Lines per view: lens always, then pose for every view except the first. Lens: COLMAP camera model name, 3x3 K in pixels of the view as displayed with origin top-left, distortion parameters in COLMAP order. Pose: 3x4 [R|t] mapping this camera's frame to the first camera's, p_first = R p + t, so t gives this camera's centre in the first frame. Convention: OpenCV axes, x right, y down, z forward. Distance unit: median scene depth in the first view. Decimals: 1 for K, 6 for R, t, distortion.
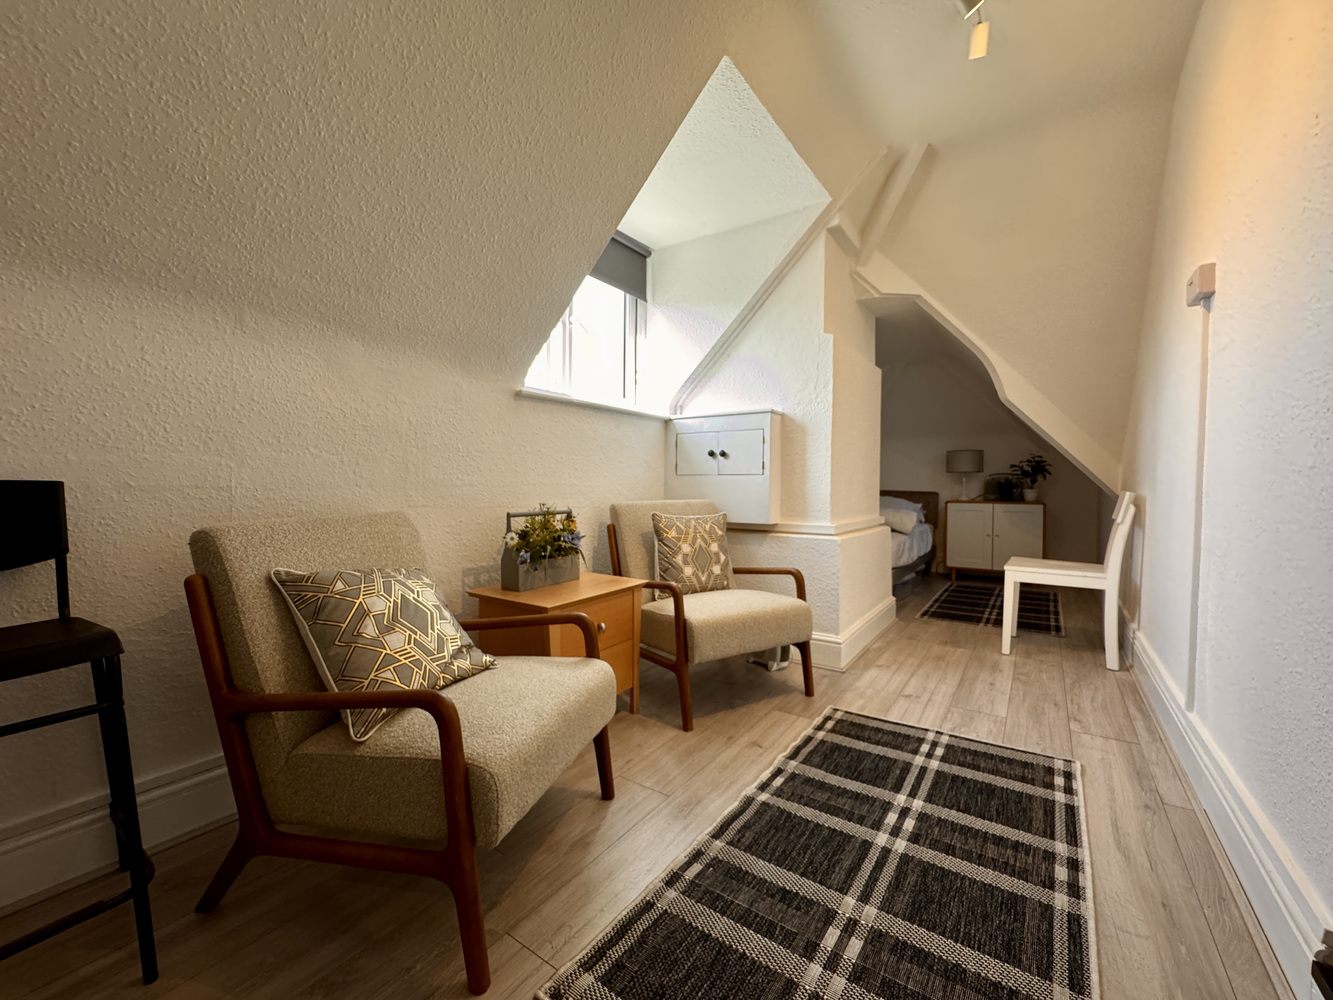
lens RADIAL K [[534.1, 0, 672.6], [0, 534.1, 497.2], [0, 0, 1]] dist [-0.001042, 0.000181]
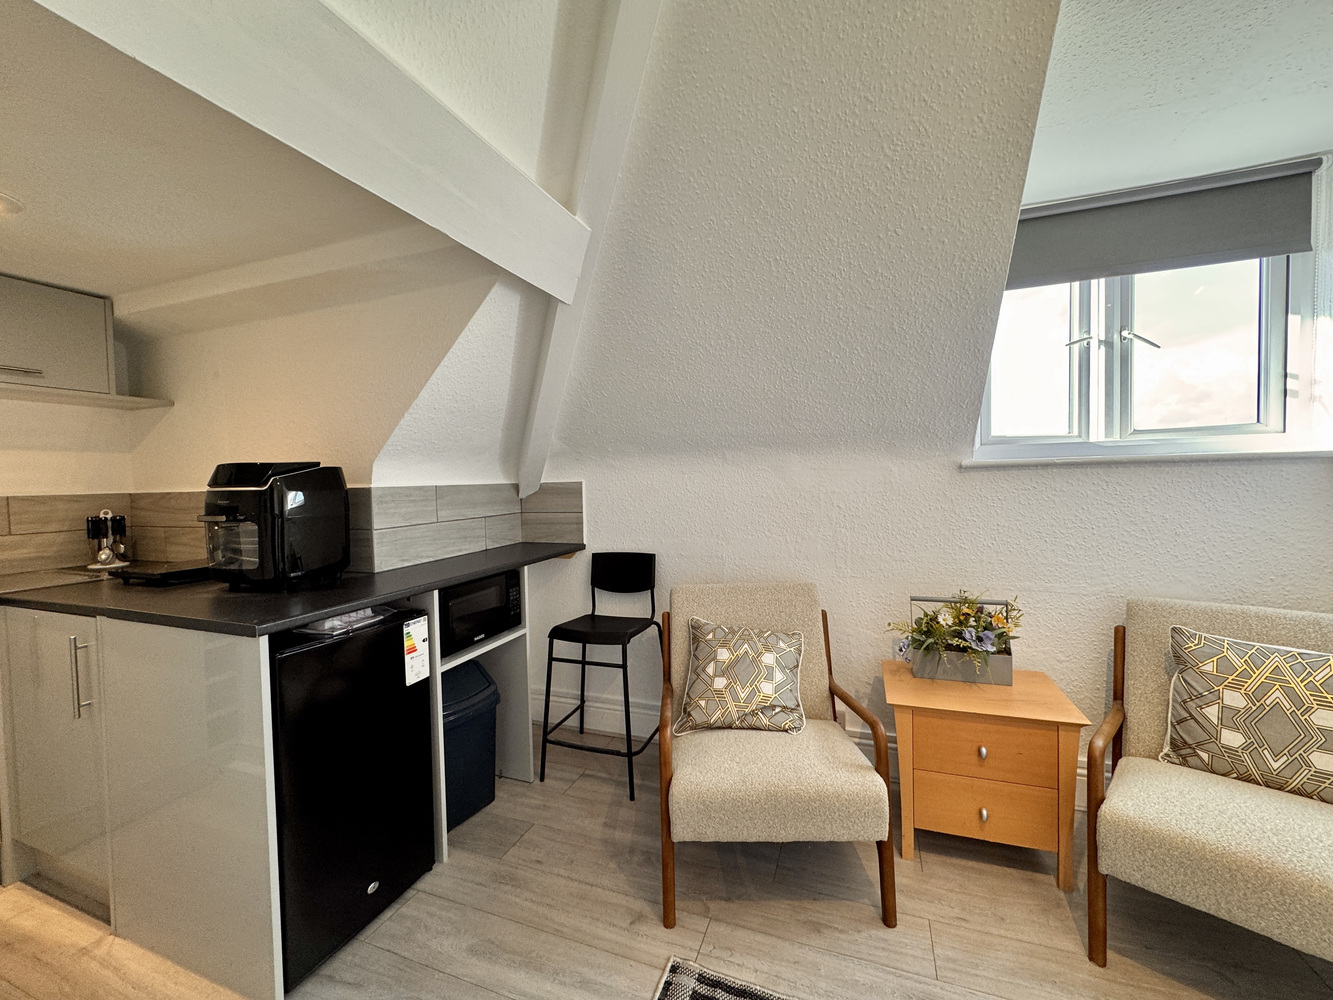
lens RADIAL K [[534.1, 0, 671.6], [0, 534.1, 497.1], [0, 0, 1]] dist [-0.001042, 0.000181]
pose [[0.254973, 0.022833, -0.966679, 0.850350], [-0.004875, 0.999739, 0.022328, -0.274718], [0.966936, -0.000980, 0.255018, 0.465808]]
